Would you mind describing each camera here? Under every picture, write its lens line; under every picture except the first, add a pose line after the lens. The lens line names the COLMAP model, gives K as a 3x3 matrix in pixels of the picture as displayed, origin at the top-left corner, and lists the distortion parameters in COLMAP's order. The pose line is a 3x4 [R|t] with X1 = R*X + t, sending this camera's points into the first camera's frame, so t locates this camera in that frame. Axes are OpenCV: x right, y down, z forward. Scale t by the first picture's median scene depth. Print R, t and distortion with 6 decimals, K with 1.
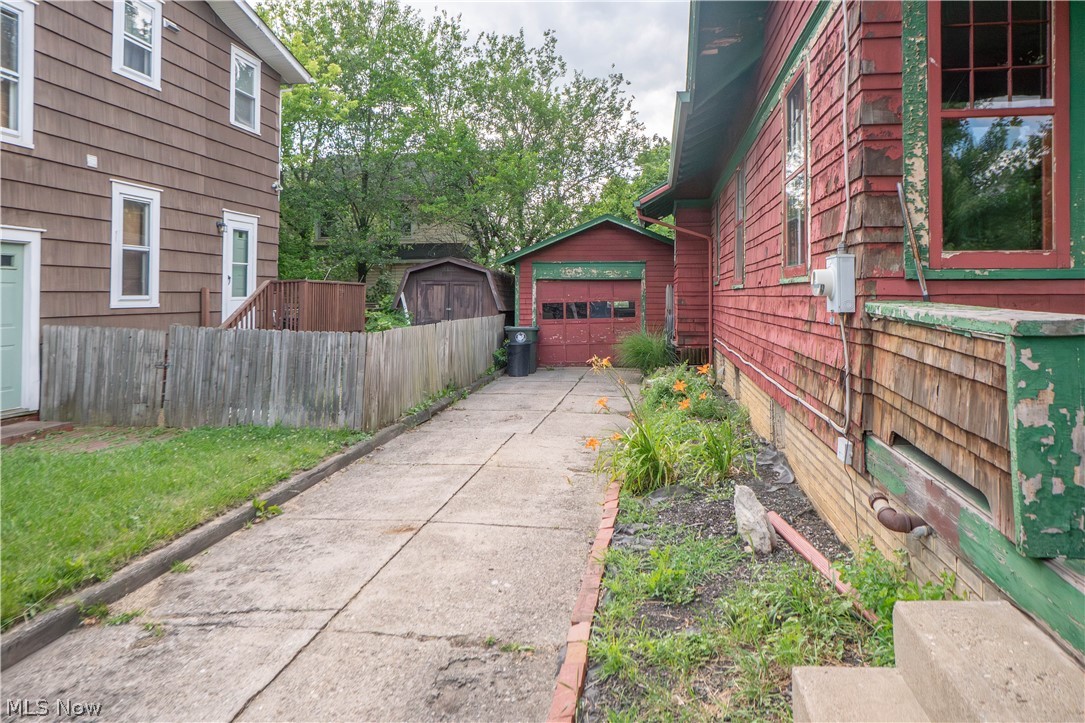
lens RADIAL K [[771.3, 0, 540.7], [0, 771.3, 303.4], [0, 0, 1]] dist [-0.008798, 0.000322]
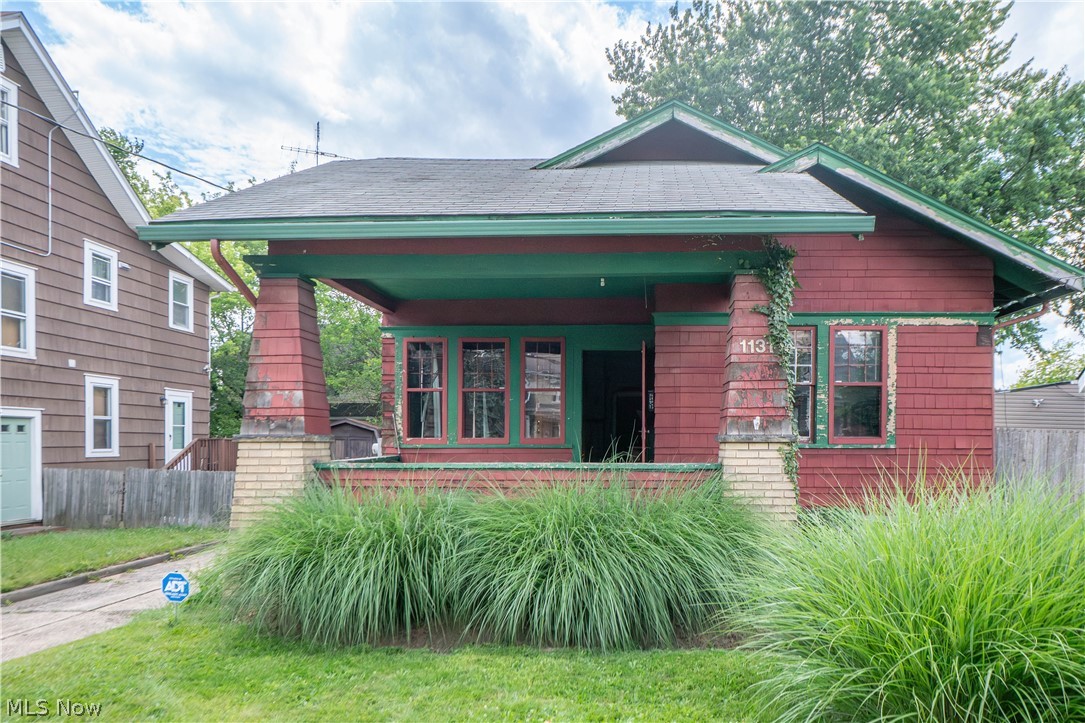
lens RADIAL K [[792.9, 0, 605.0], [0, 792.9, 472.9], [0, 0, 1]] dist [0.003823, -0.001649]
pose [[0.996004, -0.002320, 0.089283, 0.335375], [-0.000148, 0.999618, 0.027624, -0.006663], [-0.089313, -0.027527, 0.995623, -0.678396]]
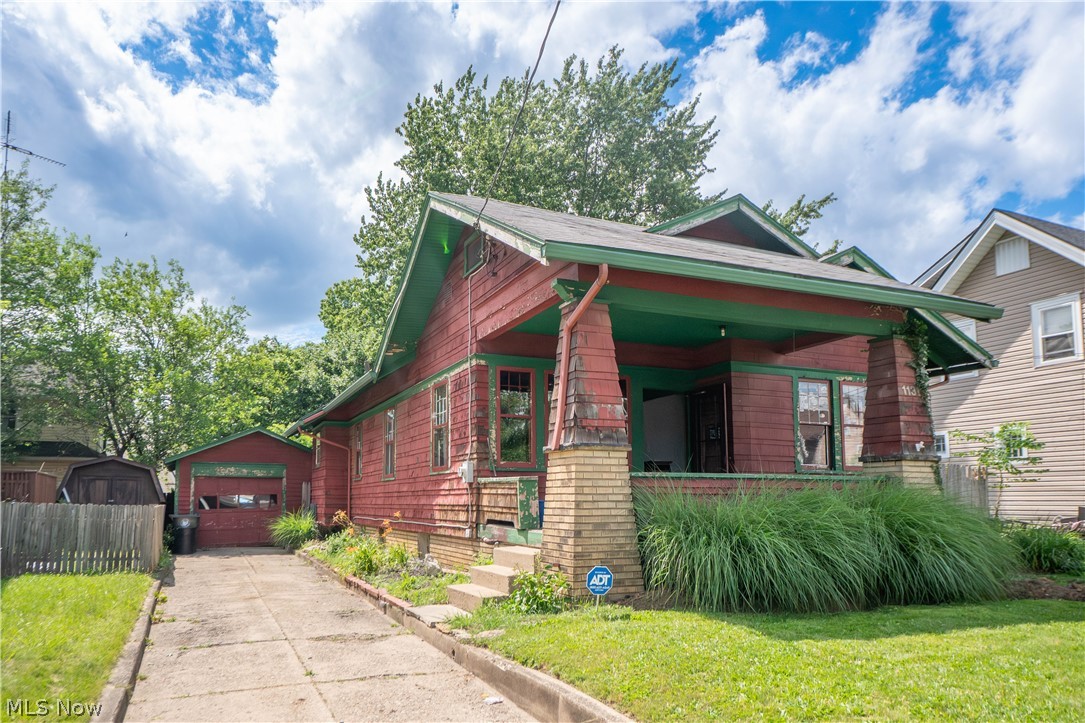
lens RADIAL K [[802.6, 0, 539.4], [0, 802.6, 456.6], [0, 0, 1]] dist [-0.007929, 0.001512]
pose [[0.851499, 0.030746, 0.523453, -0.328266], [0.005260, 0.997728, -0.067160, 0.041133], [-0.524329, 0.059940, 0.849403, -0.576490]]
